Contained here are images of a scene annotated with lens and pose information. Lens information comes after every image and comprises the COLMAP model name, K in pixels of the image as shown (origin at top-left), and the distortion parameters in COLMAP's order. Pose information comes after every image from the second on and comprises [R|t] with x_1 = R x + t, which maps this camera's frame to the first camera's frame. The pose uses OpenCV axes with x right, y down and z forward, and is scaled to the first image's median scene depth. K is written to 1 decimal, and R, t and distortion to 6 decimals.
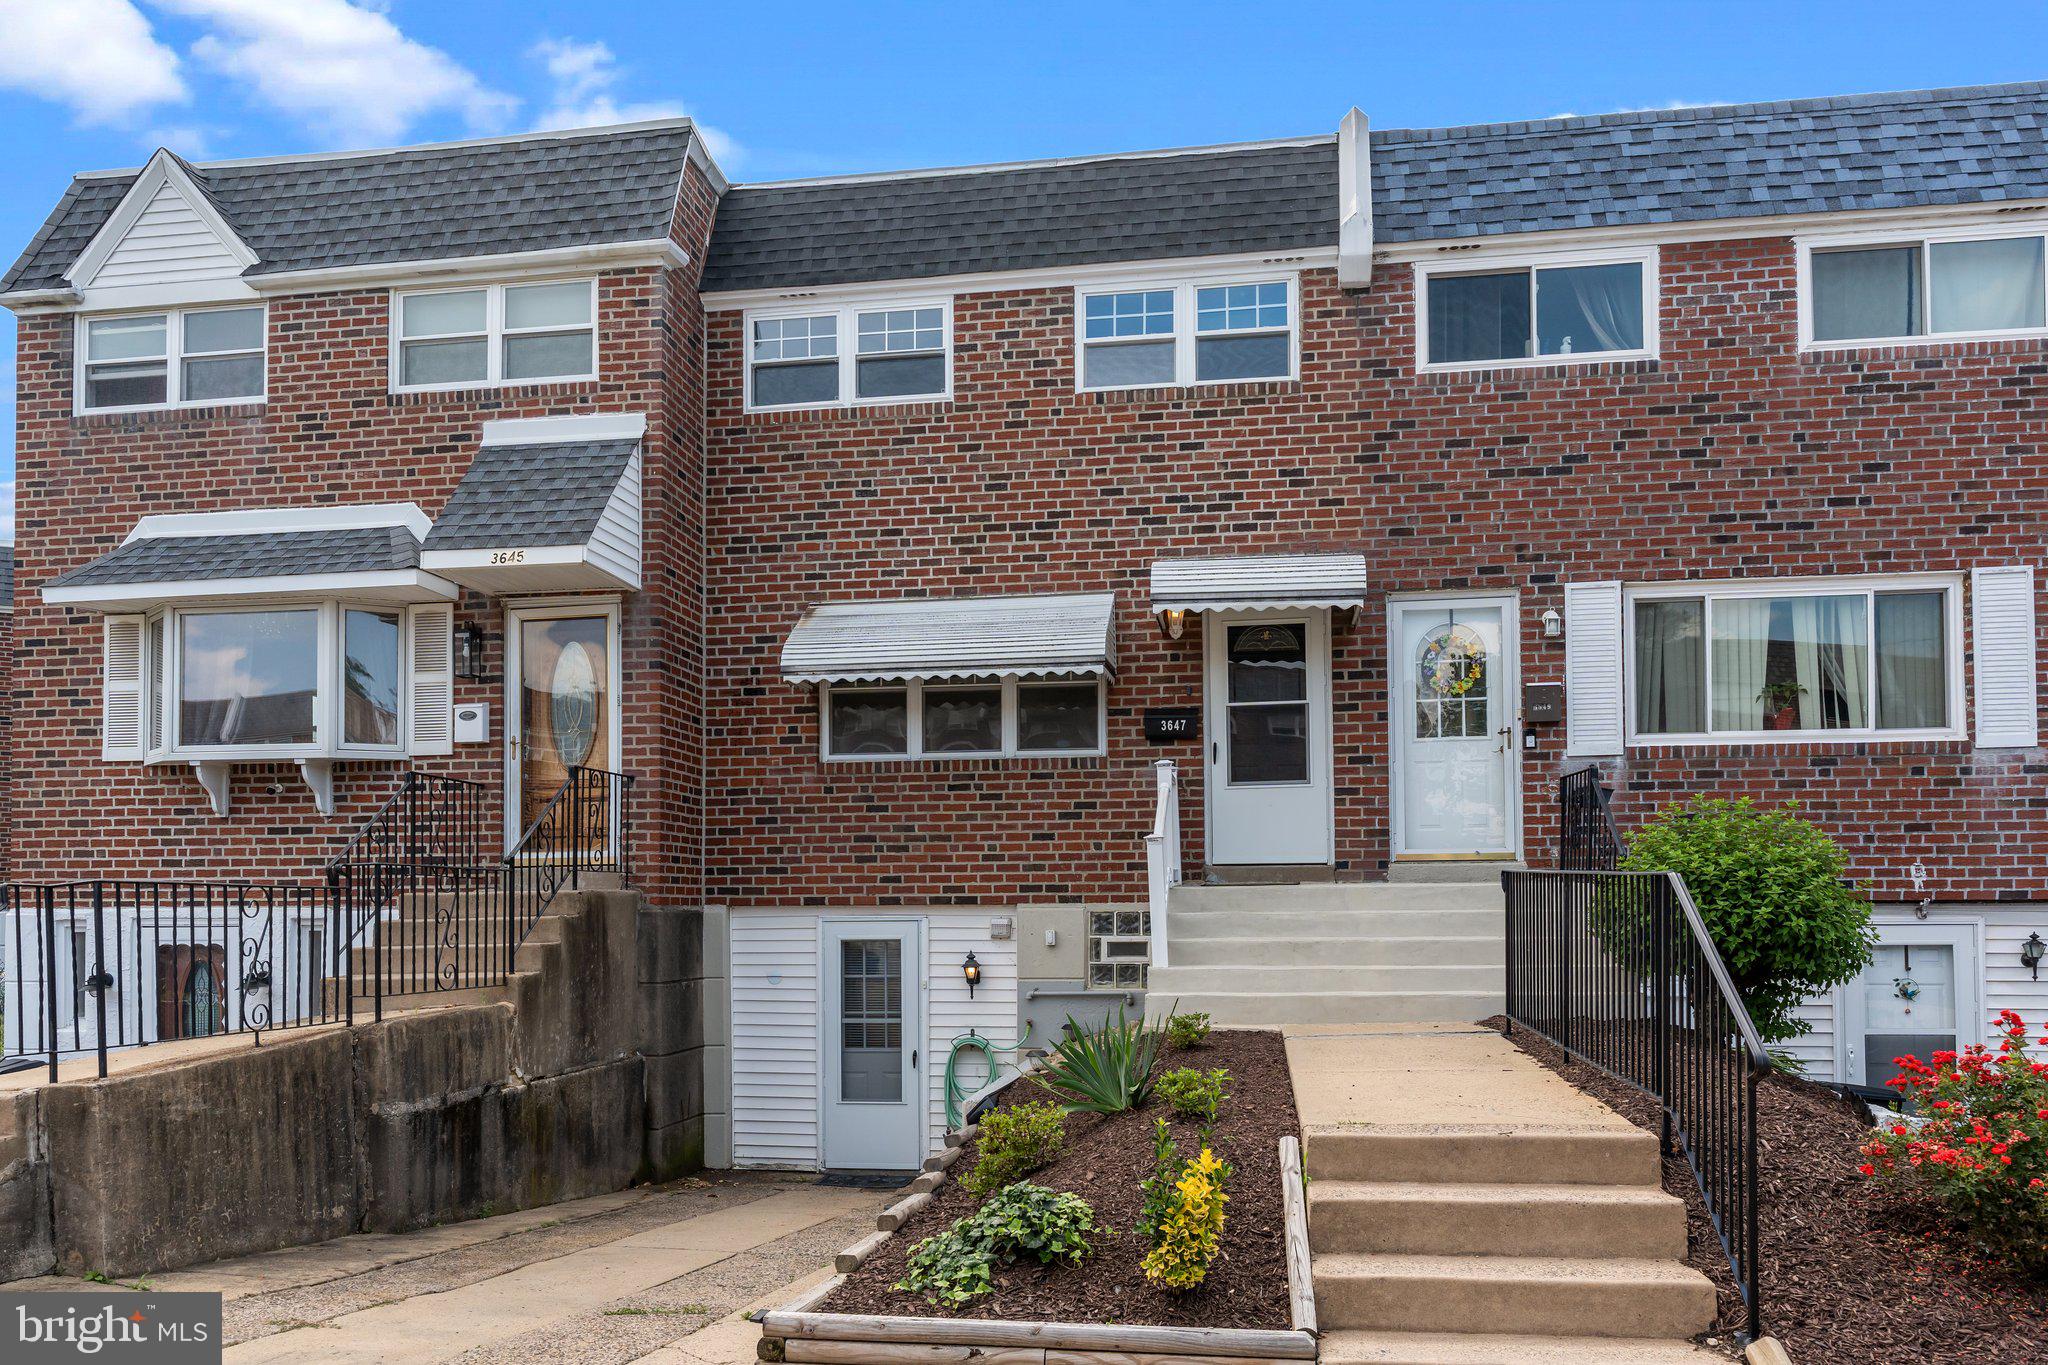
lens RADIAL K [[1537.3, 0, 1053.8], [0, 1537.3, 814.8], [0, 0, 1]] dist [0.006819, -0.003028]
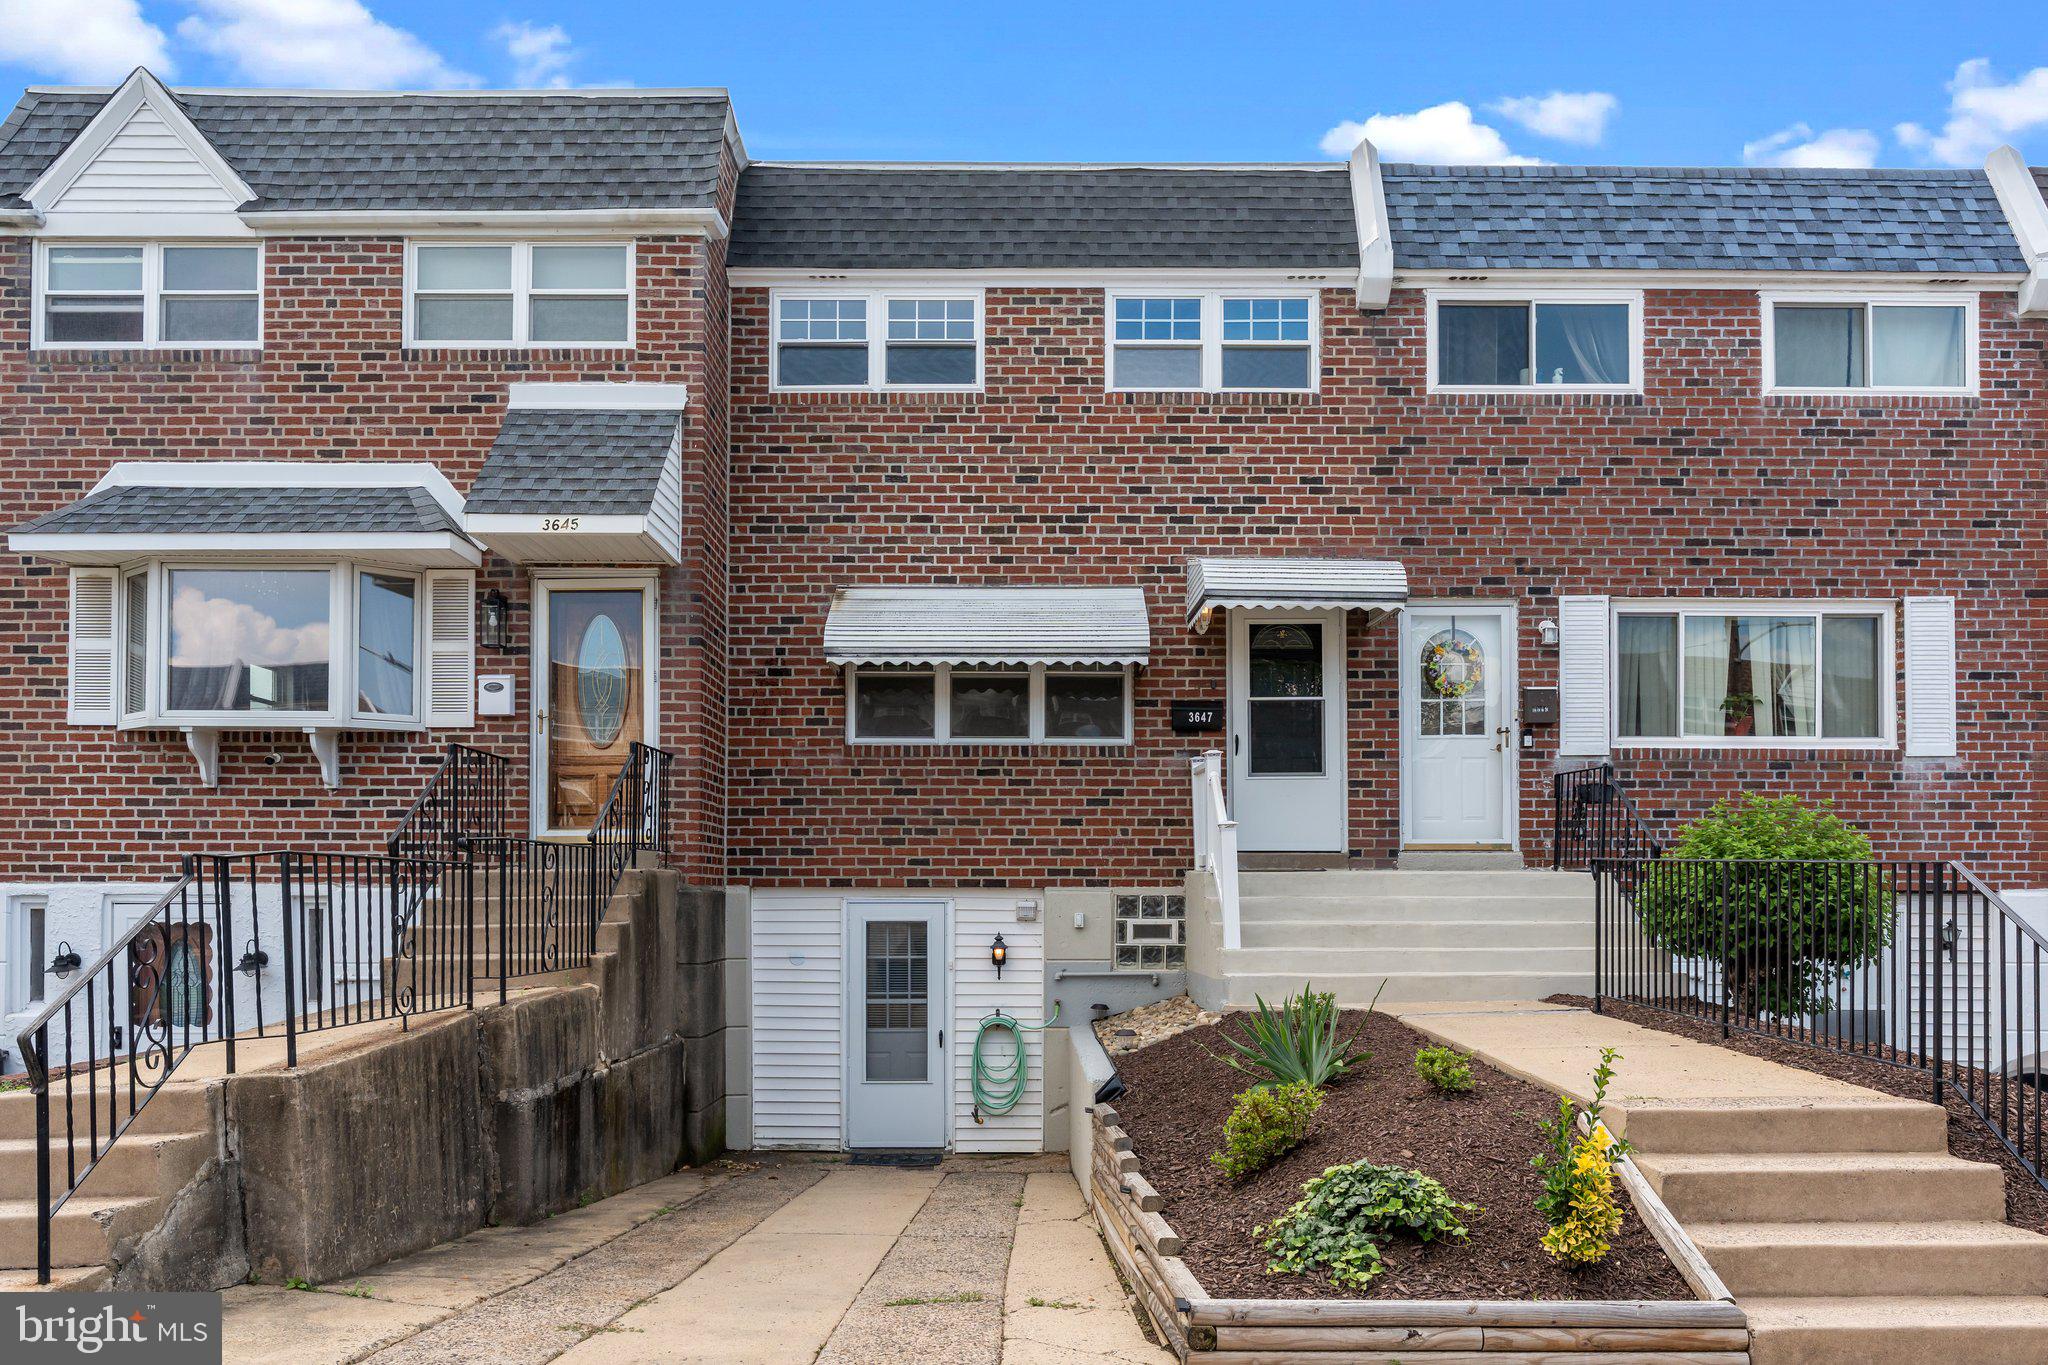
lens RADIAL K [[1442.3, 0, 985.0], [0, 1442.3, 820.9], [0, 0, 1]] dist [0.003778, 0.000057]
pose [[0.987293, 0.016043, 0.158097, -0.218246], [-0.017567, 0.999812, 0.008249, 0.006537], [-0.157935, -0.010921, 0.987389, 0.056384]]
